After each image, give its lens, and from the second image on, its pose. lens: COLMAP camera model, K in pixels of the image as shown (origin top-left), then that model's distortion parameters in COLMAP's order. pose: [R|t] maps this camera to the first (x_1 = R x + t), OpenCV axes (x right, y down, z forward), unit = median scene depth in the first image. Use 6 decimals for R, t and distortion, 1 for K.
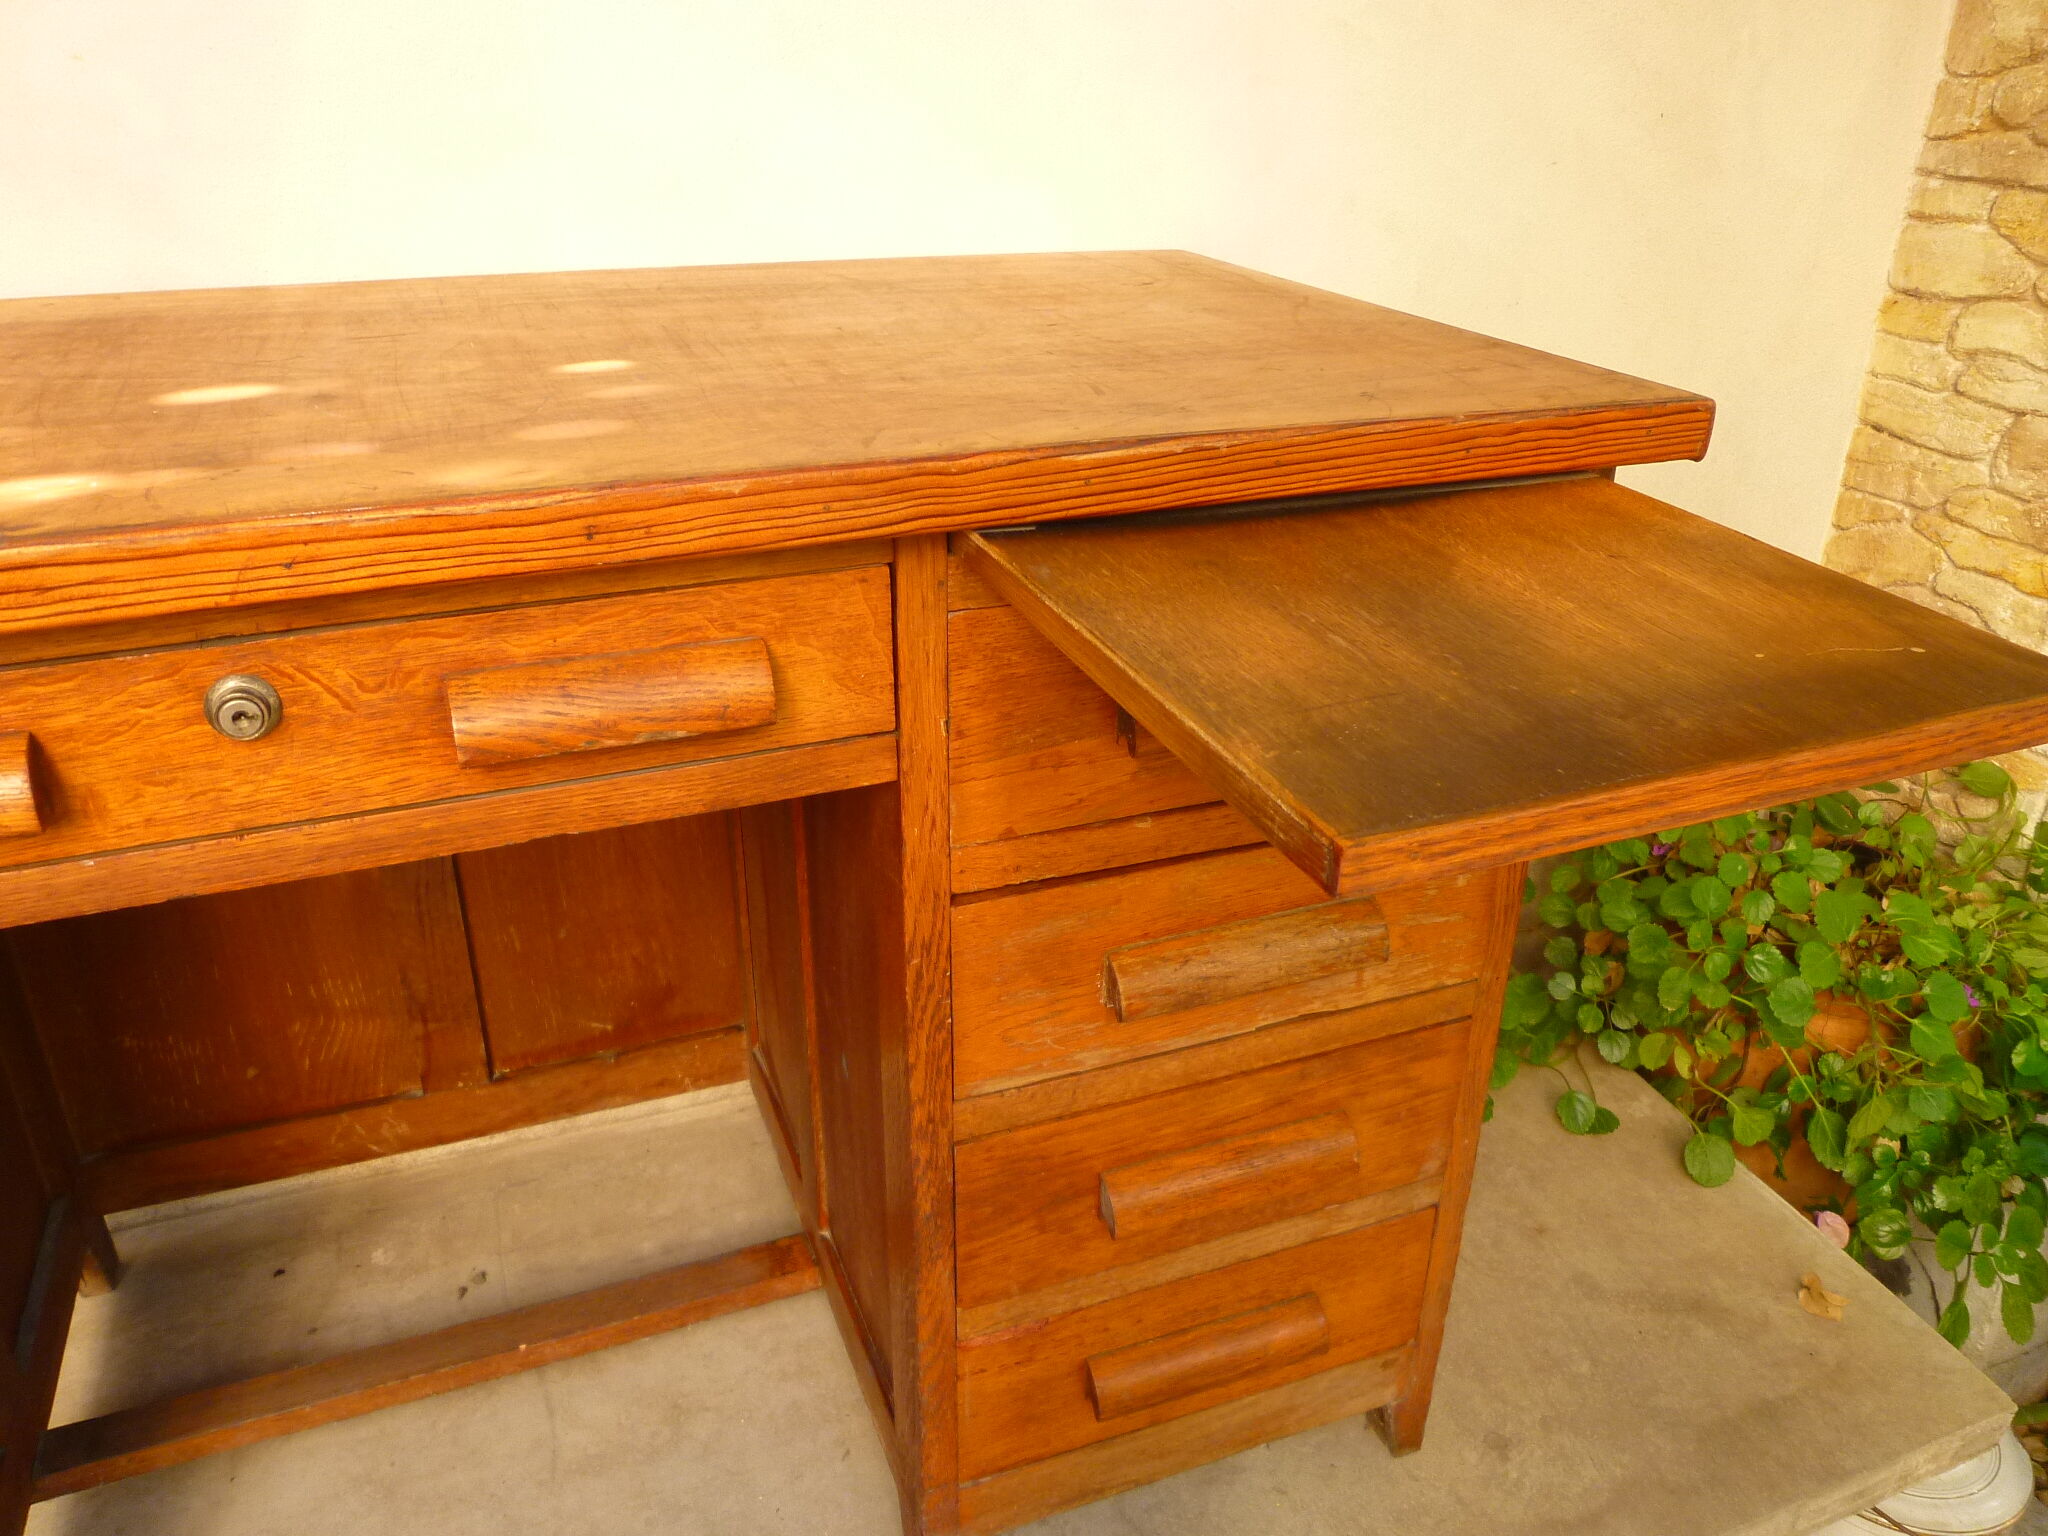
lens RADIAL K [[1528.2, 0, 1026.8], [0, 1528.2, 764.9], [0, 0, 1]] dist [-0.058581, 0.014277]
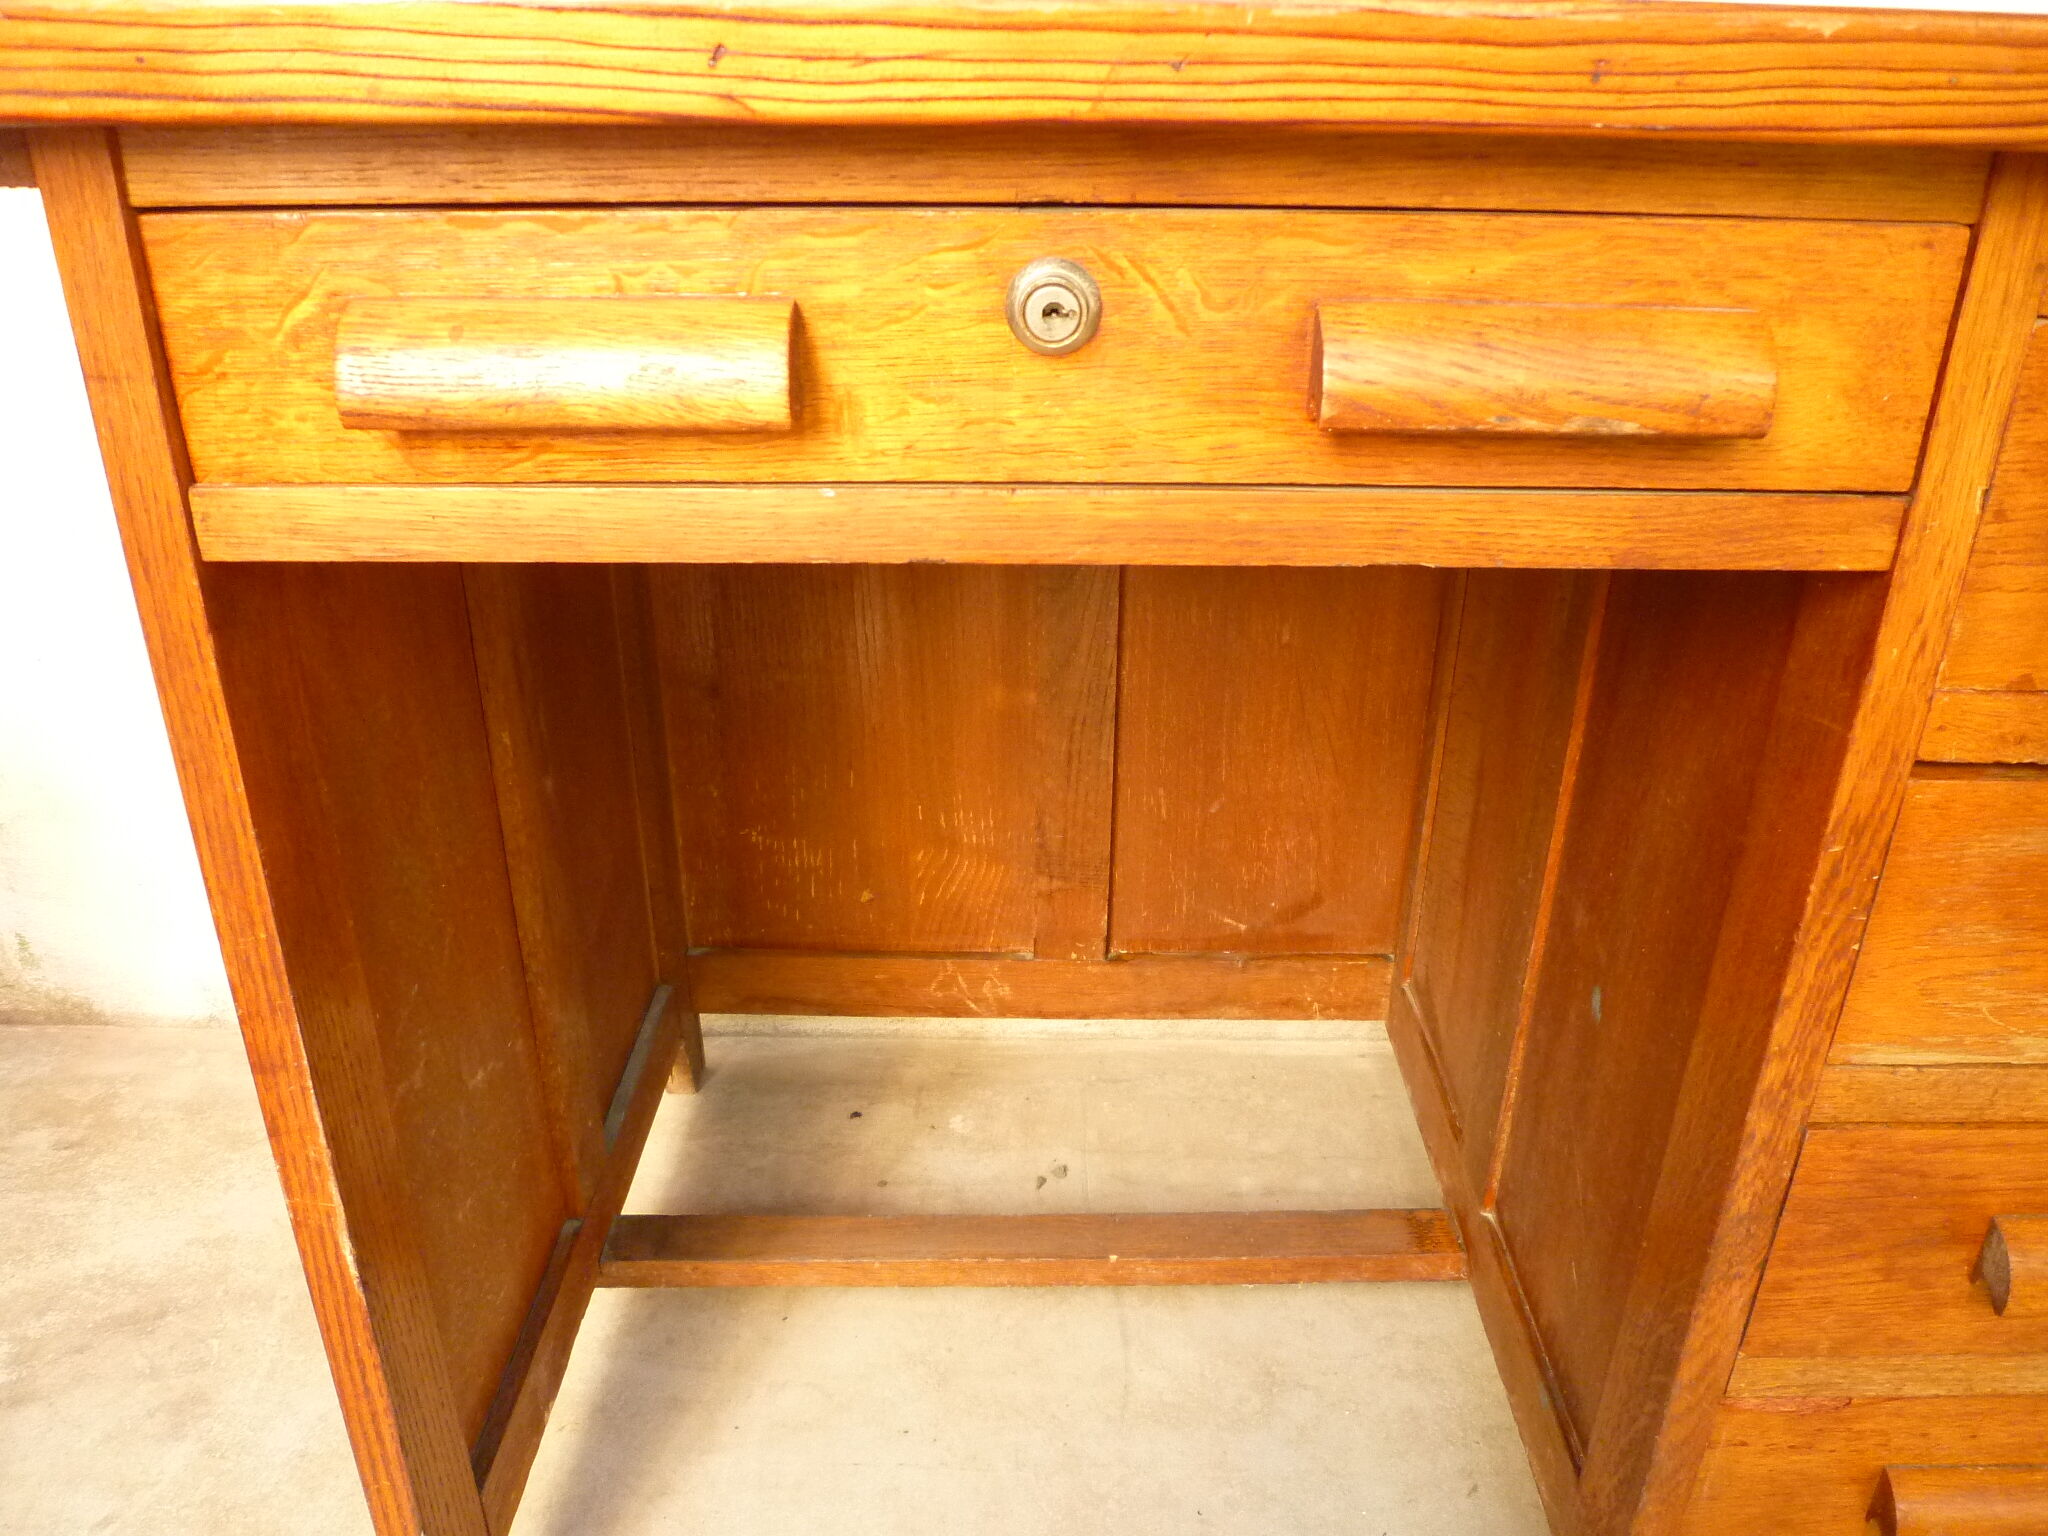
lens RADIAL K [[1528.2, 0, 1033.9], [0, 1528.2, 766.3], [0, 0, 1]] dist [-0.058581, 0.014277]
pose [[0.929530, 0.159488, -0.332471, -0.175803], [-0.157967, 0.986933, 0.031787, 0.117281], [0.333196, 0.022973, 0.942578, 0.213083]]
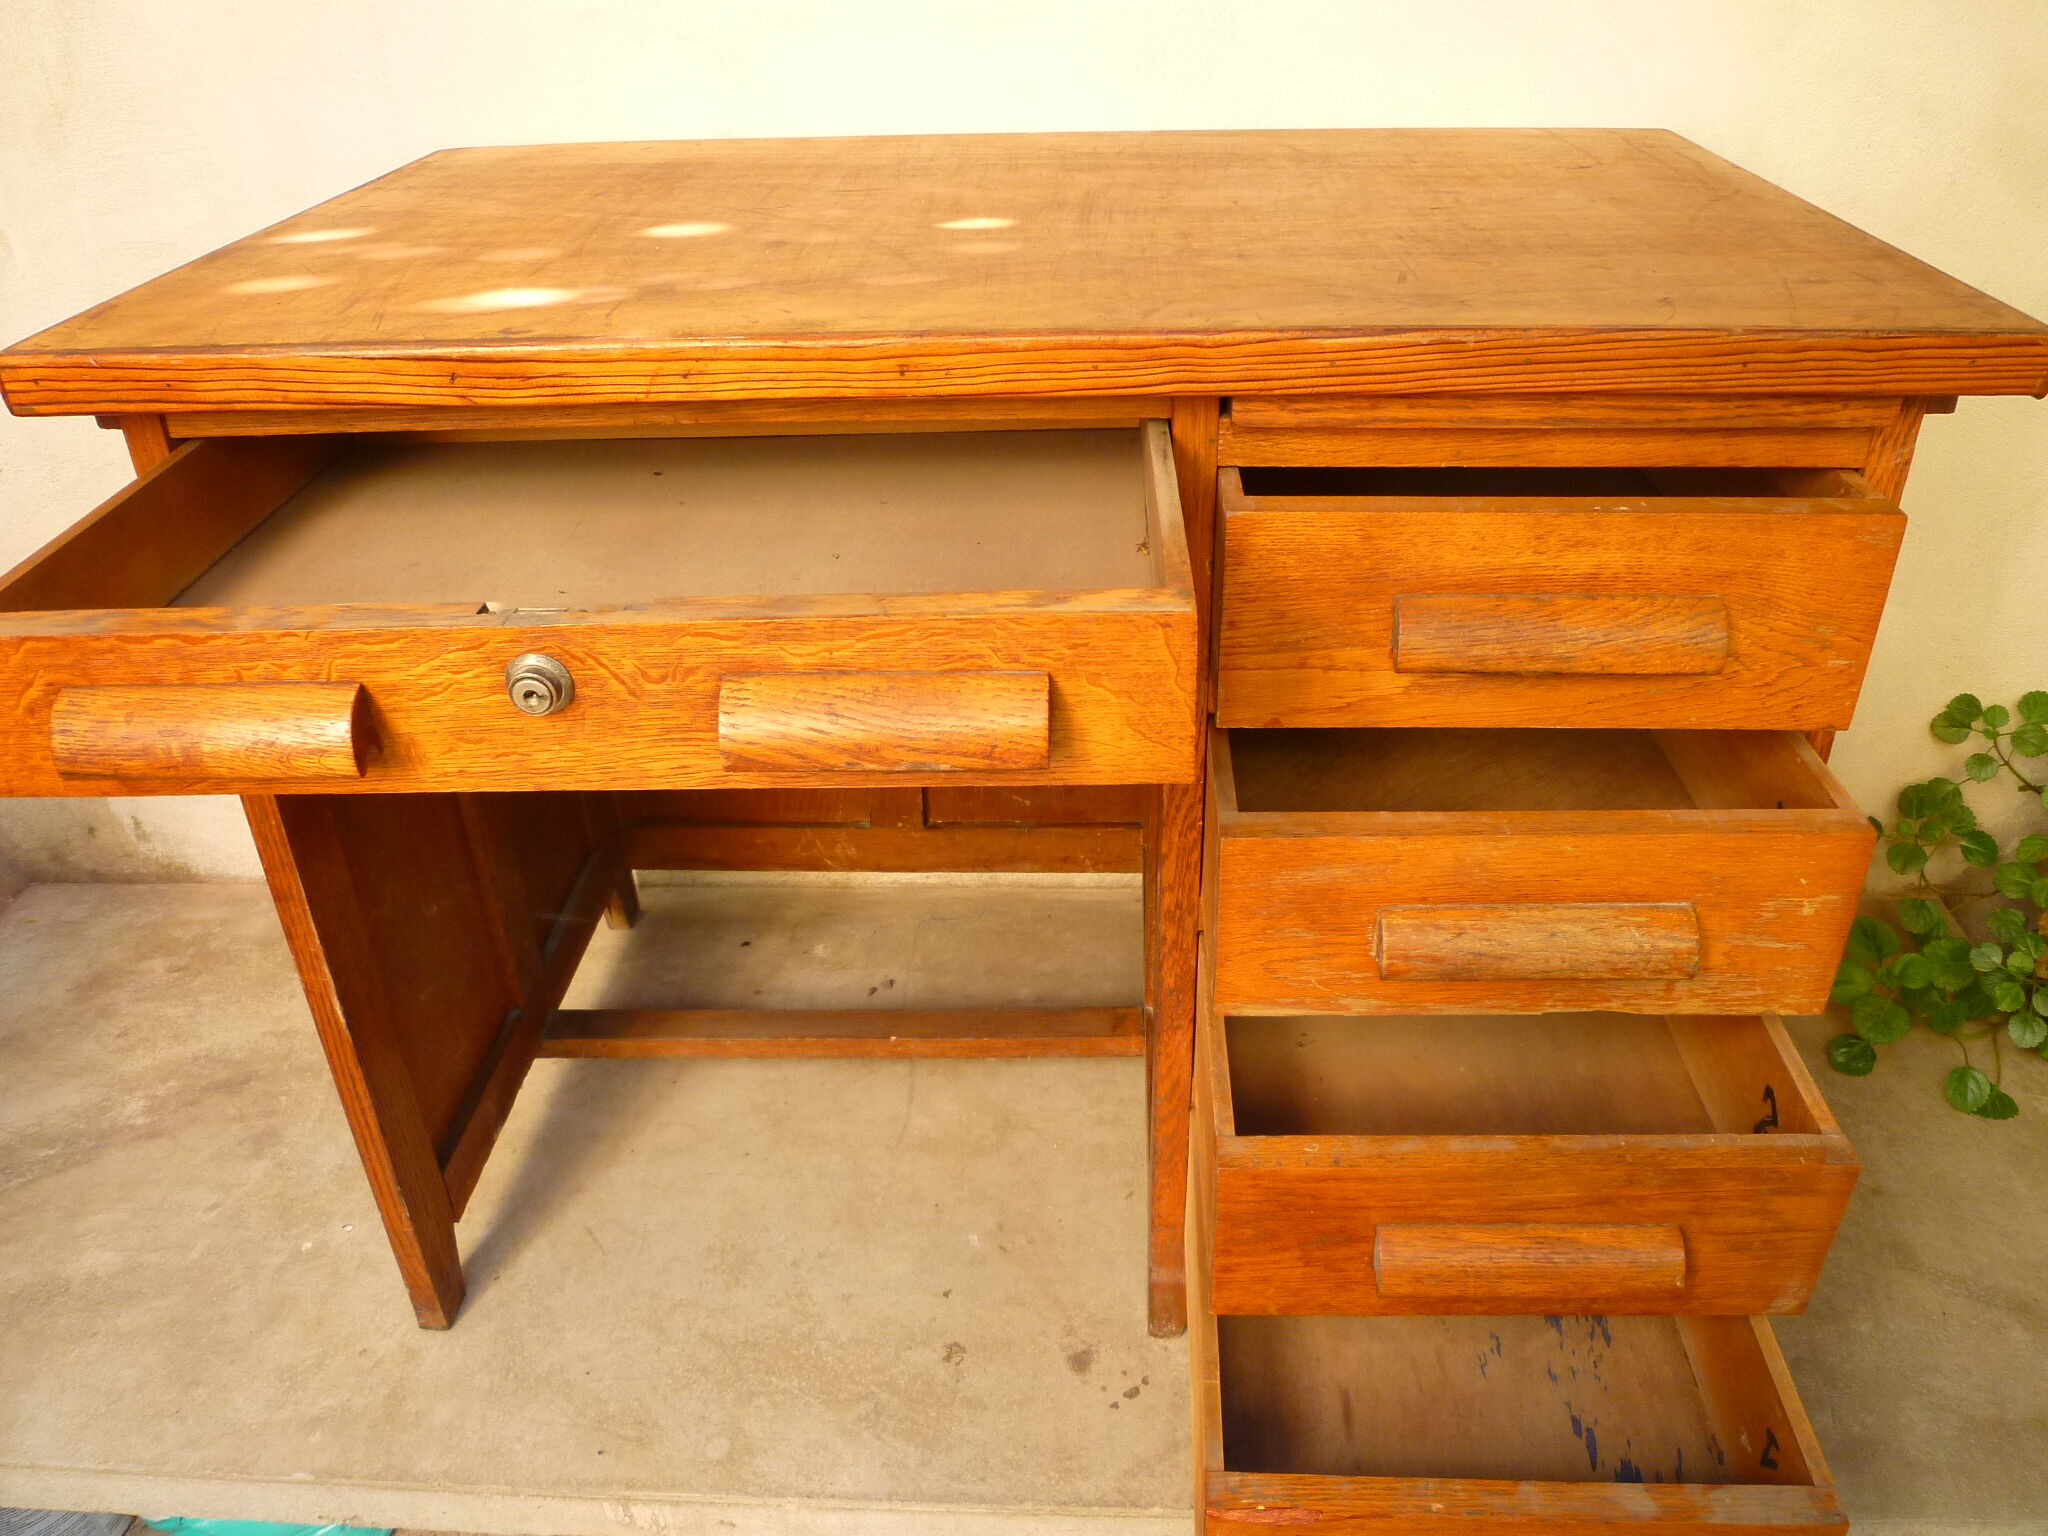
lens RADIAL K [[1528.2, 0, 1029.3], [0, 1528.2, 767.0], [0, 0, 1]] dist [-0.058581, 0.014277]
pose [[0.912939, 0.180369, -0.366073, 0.234775], [-0.142471, 0.981452, 0.128270, -0.004137], [0.382419, -0.064948, 0.921703, -0.107104]]
